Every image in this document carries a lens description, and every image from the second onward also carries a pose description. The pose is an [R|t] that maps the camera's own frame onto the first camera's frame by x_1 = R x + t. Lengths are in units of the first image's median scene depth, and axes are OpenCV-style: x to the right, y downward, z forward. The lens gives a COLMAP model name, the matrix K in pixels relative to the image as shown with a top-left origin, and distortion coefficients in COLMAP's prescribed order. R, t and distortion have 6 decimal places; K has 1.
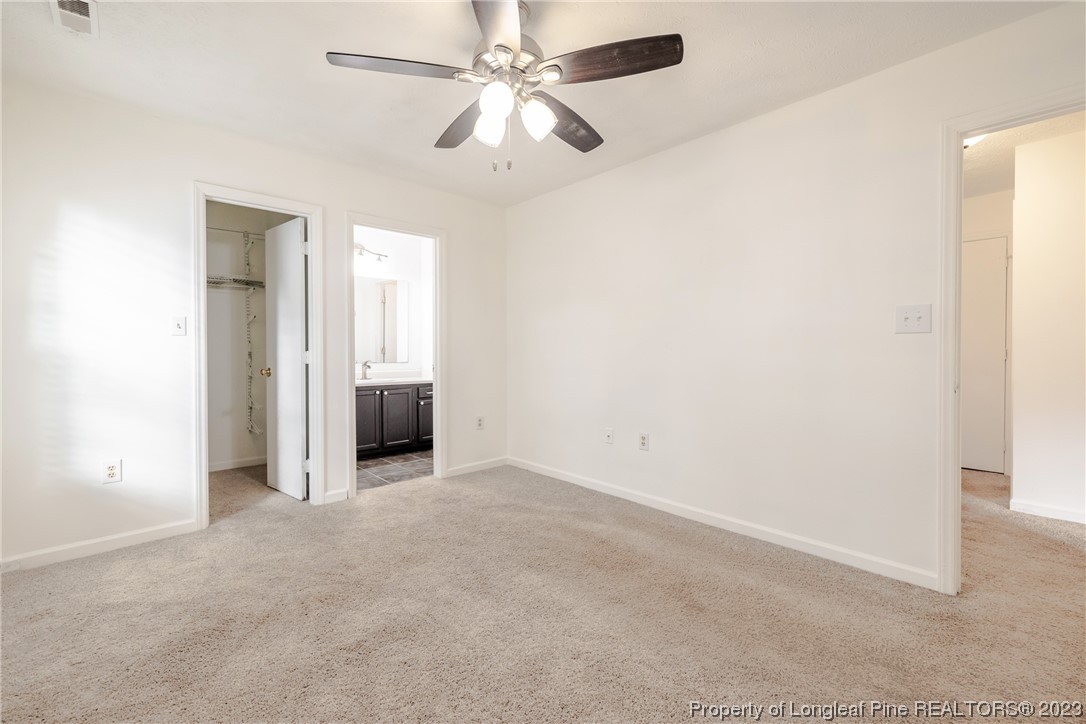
lens RADIAL K [[460.5, 0, 544.6], [0, 460.5, 359.7], [0, 0, 1]] dist [-0.001618, 0.000267]
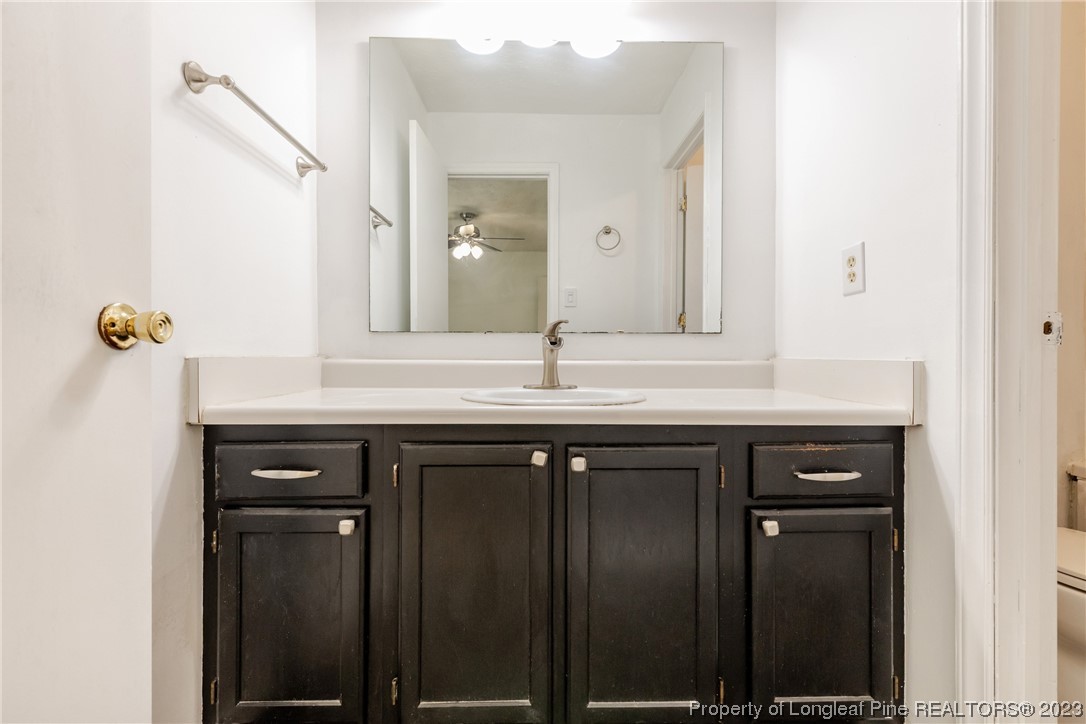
lens RADIAL K [[460.5, 0, 541.9], [0, 460.5, 359.1], [0, 0, 1]] dist [-0.001618, 0.000267]
pose [[0.737940, 0.006320, -0.674836, -0.208534], [-0.011278, 0.999932, -0.002968, 0.025495], [0.674772, 0.009801, 0.737961, 0.797103]]
